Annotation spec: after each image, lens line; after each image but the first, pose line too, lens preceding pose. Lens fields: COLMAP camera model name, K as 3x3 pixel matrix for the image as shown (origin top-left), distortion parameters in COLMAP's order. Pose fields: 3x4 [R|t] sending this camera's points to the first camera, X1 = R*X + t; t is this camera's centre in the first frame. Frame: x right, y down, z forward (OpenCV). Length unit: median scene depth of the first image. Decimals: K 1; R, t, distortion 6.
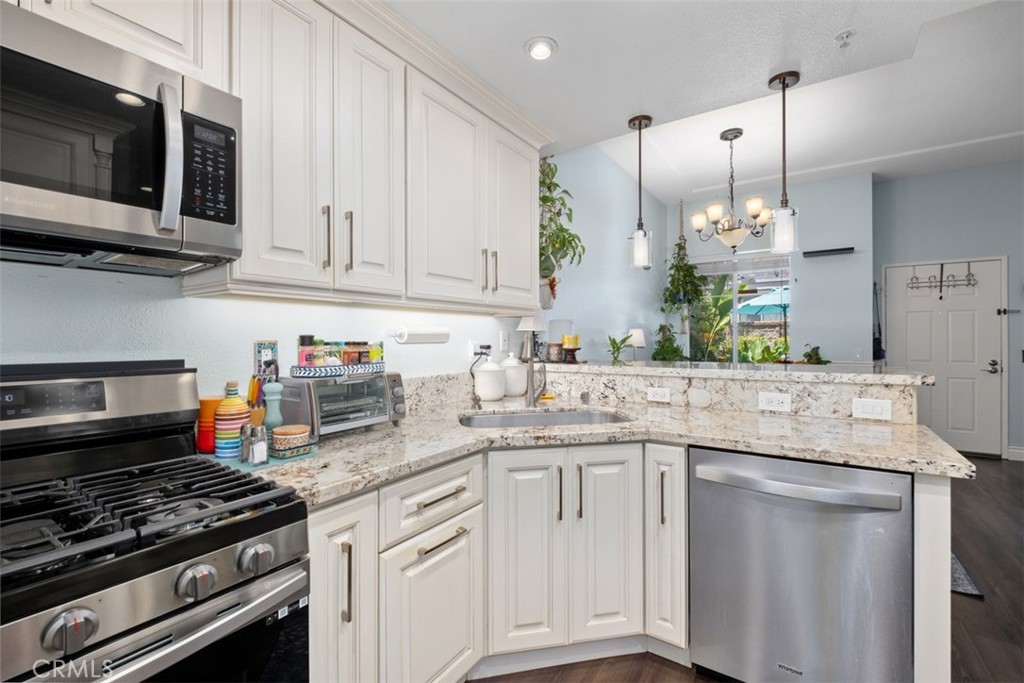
lens RADIAL K [[437.8, 0, 511.2], [0, 437.8, 337.1], [0, 0, 1]] dist [0.001911, -0.005136]
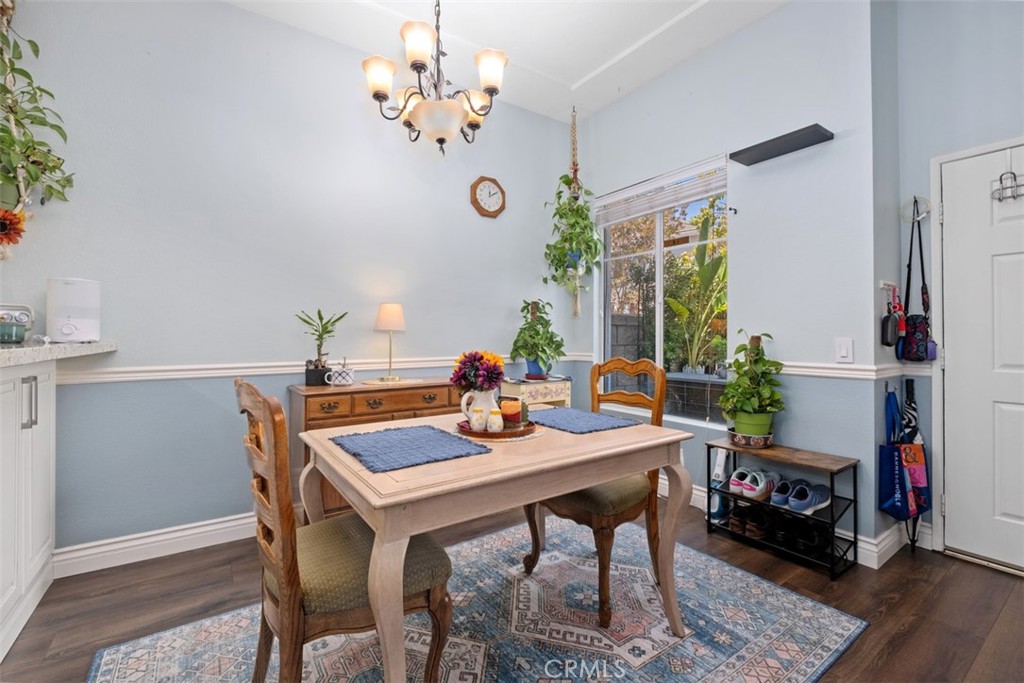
lens RADIAL K [[444.1, 0, 508.2], [0, 444.1, 333.0], [0, 0, 1]] dist [0.002904, -0.005767]
pose [[0.933506, 0.001824, -0.358557, 1.375243], [-0.004712, 0.999963, -0.007181, 0.057933], [0.358531, 0.008393, 0.933480, 0.923400]]
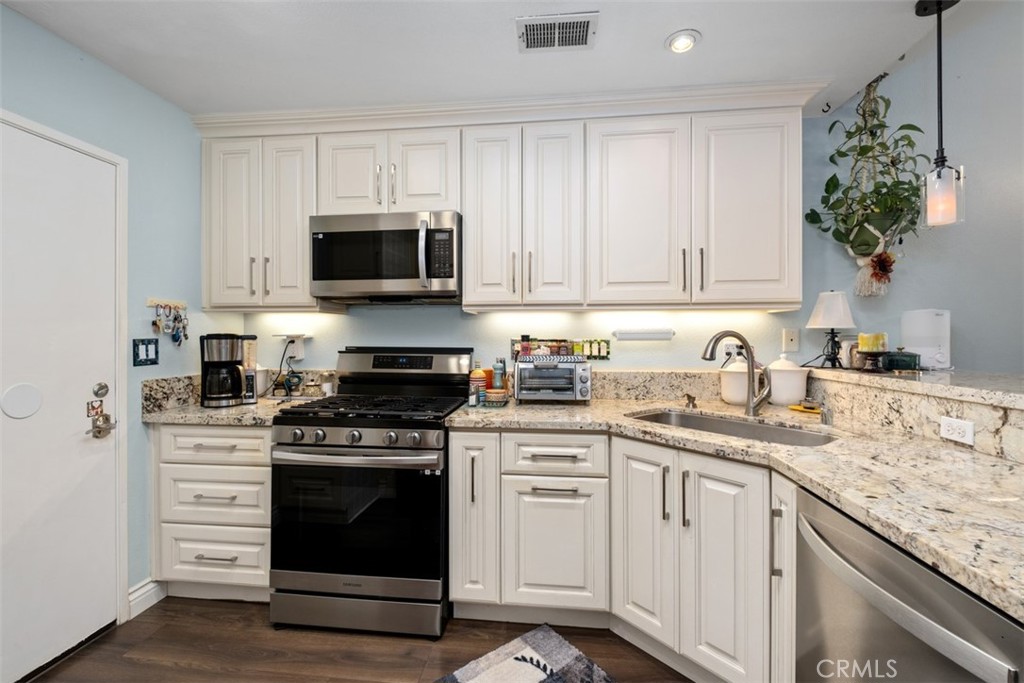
lens RADIAL K [[437.8, 0, 511.2], [0, 437.8, 337.1], [0, 0, 1]] dist [0.001911, -0.005136]
pose [[0.466167, 0.004749, -0.884684, 0.613067], [0.000062, 0.999985, 0.005401, -0.002695], [0.884697, -0.002573, 0.466160, 0.167265]]
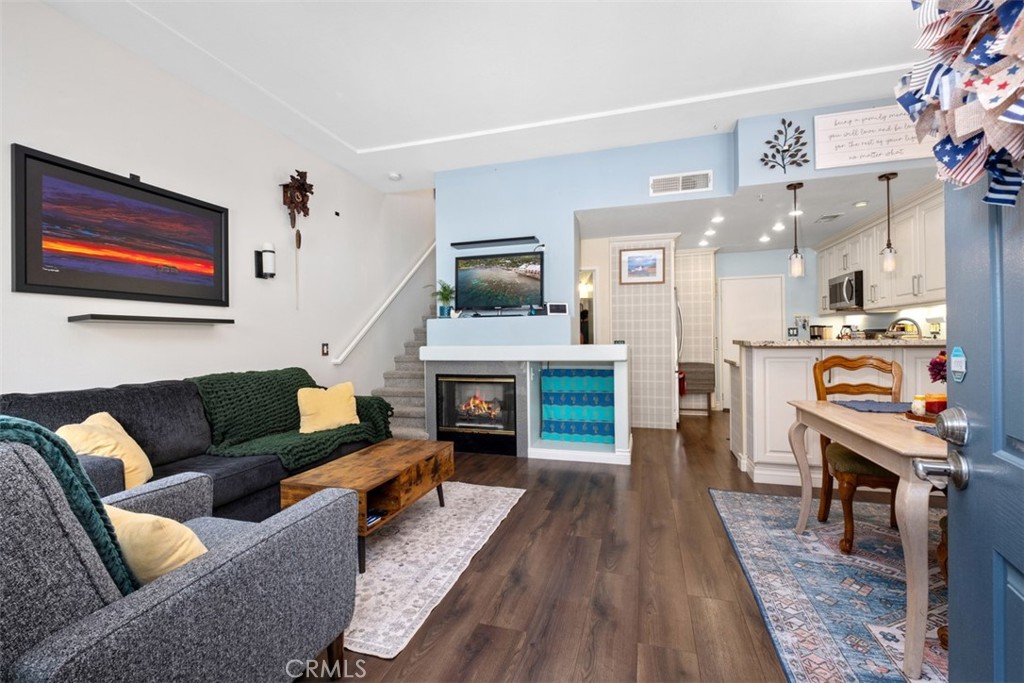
lens RADIAL K [[442.7, 0, 509.8], [0, 442.7, 340.4], [0, 0, 1]] dist [0.001711, -0.005716]
pose [[-0.954391, 0.018246, -0.298003, 2.164132], [0.018157, 0.999830, 0.003068, 0.048402], [0.298008, -0.002483, -0.954560, 2.230419]]
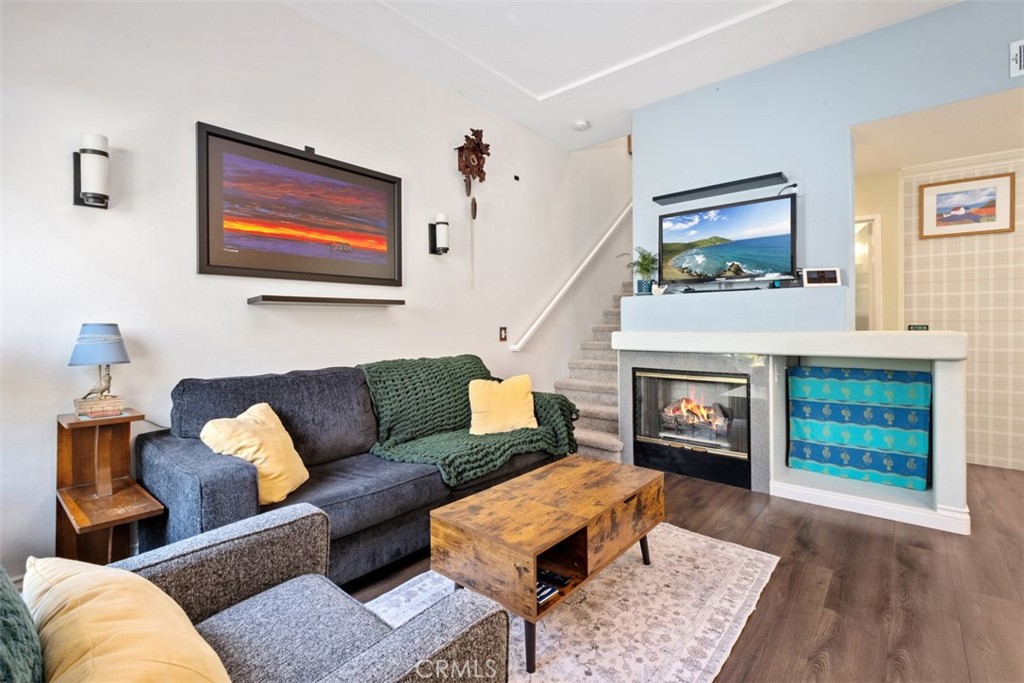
lens RADIAL K [[462.2, 0, 507.7], [0, 462.2, 325.4], [0, 0, 1]] dist [-0.002373, -0.001567]
pose [[-0.993729, 0.015303, 0.110764, 2.142936], [0.015424, 0.999881, 0.000236, 0.045990], [-0.110747, 0.001943, -0.993847, 1.868496]]
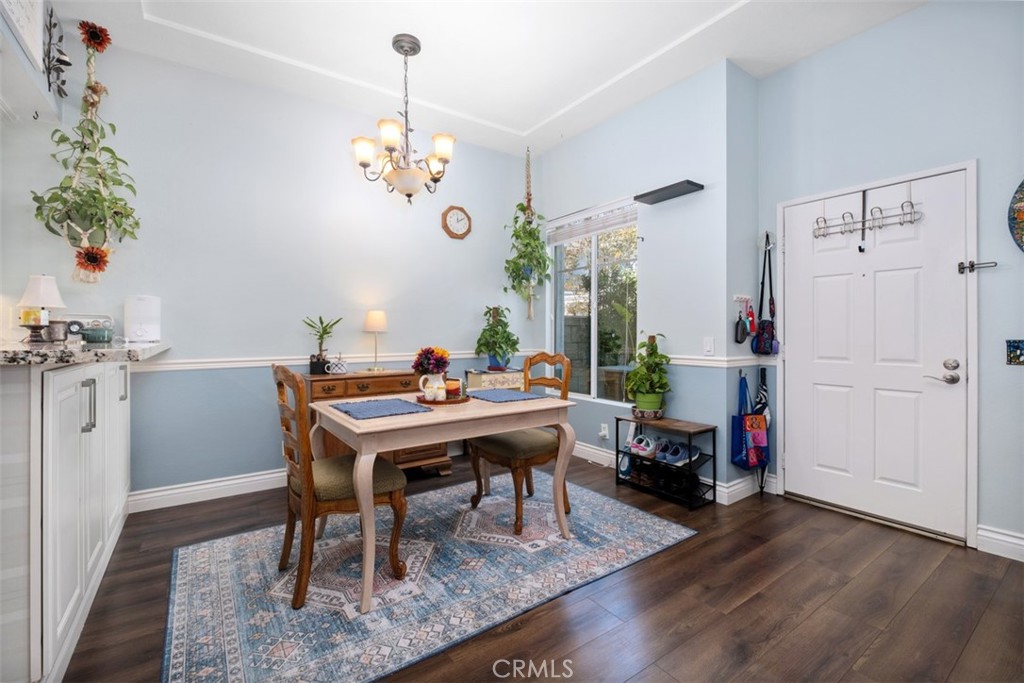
lens RADIAL K [[444.1, 0, 508.2], [0, 444.1, 333.0], [0, 0, 1]] dist [0.002904, -0.005767]
pose [[0.936096, 0.002621, -0.351735, 1.640202], [-0.003022, 0.999995, -0.000589, 0.047580], [0.351731, 0.001614, 0.936100, 0.625778]]
